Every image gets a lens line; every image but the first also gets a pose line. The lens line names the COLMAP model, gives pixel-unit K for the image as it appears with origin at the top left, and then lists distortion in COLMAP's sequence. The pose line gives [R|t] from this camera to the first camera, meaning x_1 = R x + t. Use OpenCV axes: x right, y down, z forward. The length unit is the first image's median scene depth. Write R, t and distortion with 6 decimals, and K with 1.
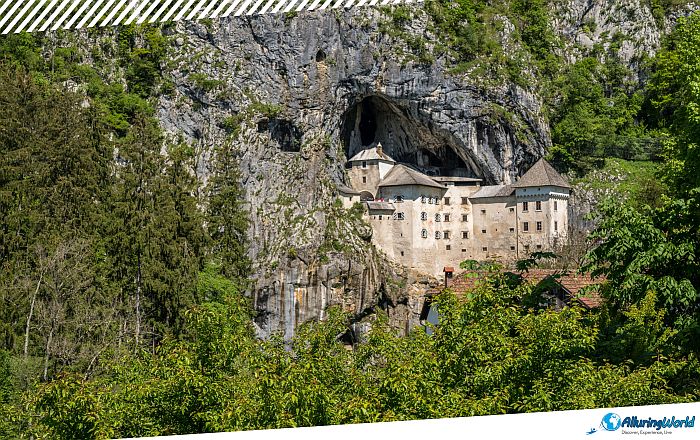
lens RADIAL K [[1049.5, 0, 343.3], [0, 1049.5, 213.9], [0, 0, 1]] dist [0.044676, 0.000000]
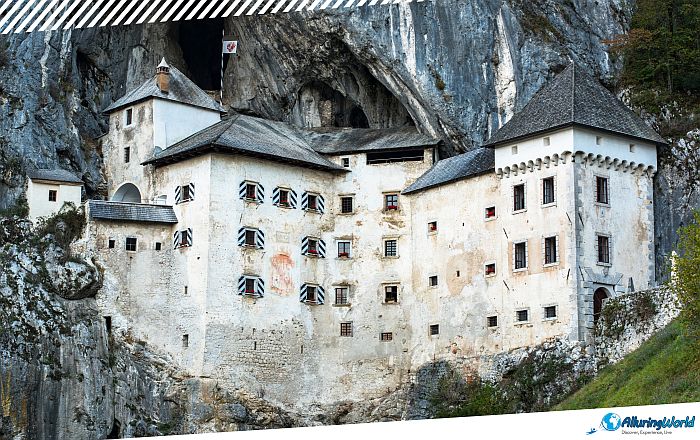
lens RADIAL K [[1375.8, 0, 344.0], [0, 1375.8, 237.5], [0, 0, 1]] dist [-0.309759, 0.000000]
pose [[0.962500, -0.034411, -0.269089, 0.237438], [0.006062, 0.994403, -0.105478, 0.052614], [0.271213, 0.099891, 0.957322, 0.558739]]
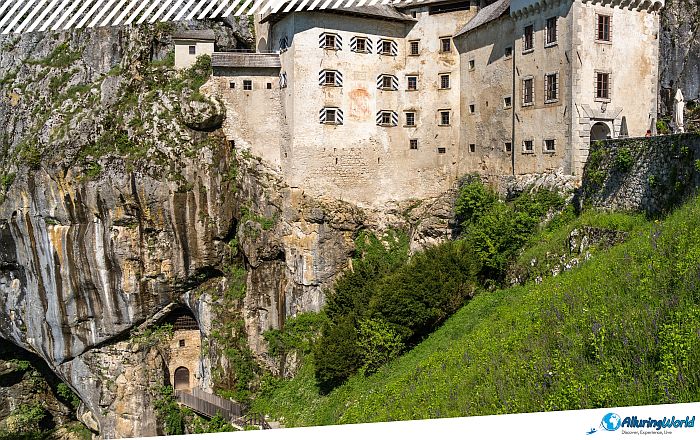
lens RADIAL K [[582.7, 0, 434.6], [0, 582.7, 184.5], [0, 0, 1]] dist [-0.030692, 0.015361]
pose [[0.892528, 0.032593, -0.449813, 0.238687], [0.019408, 0.993685, 0.110511, 0.021753], [0.450574, -0.107364, 0.886259, 0.792076]]
